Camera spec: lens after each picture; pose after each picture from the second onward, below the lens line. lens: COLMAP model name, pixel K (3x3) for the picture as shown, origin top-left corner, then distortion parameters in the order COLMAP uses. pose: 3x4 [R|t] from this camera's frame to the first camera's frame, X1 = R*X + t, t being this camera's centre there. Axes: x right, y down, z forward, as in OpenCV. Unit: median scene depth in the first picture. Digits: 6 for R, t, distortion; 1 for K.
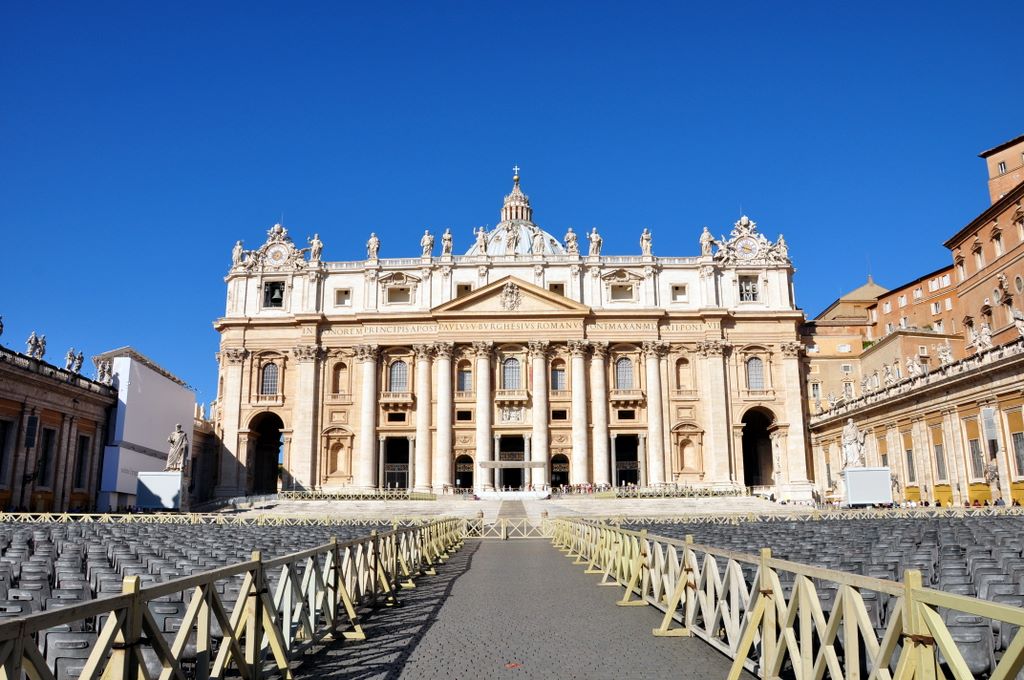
lens RADIAL K [[805.9, 0, 512.0], [0, 805.9, 340.0], [0, 0, 1]] dist [-0.157079, 0.003514]
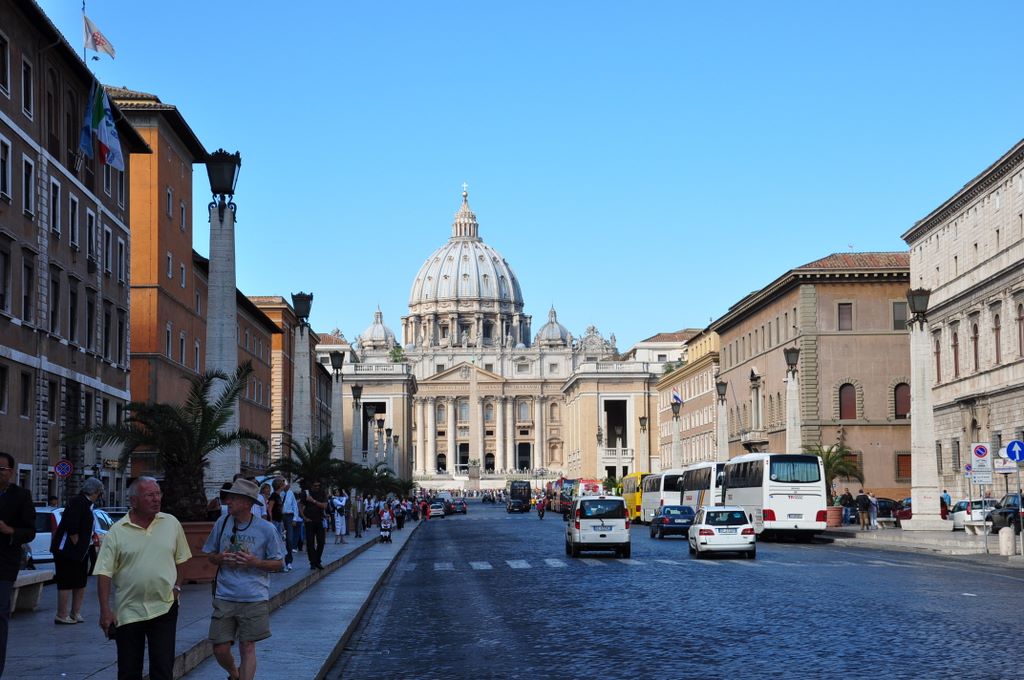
lens RADIAL K [[1758.0, 0, 512.0], [0, 1758.0, 340.0], [0, 0, 1]] dist [0.026407, 0.004720]
pose [[0.999255, -0.002027, 0.038534, -0.051611], [-0.003663, 0.989123, 0.147043, -0.756797], [-0.038413, -0.147075, 0.988379, -3.186514]]
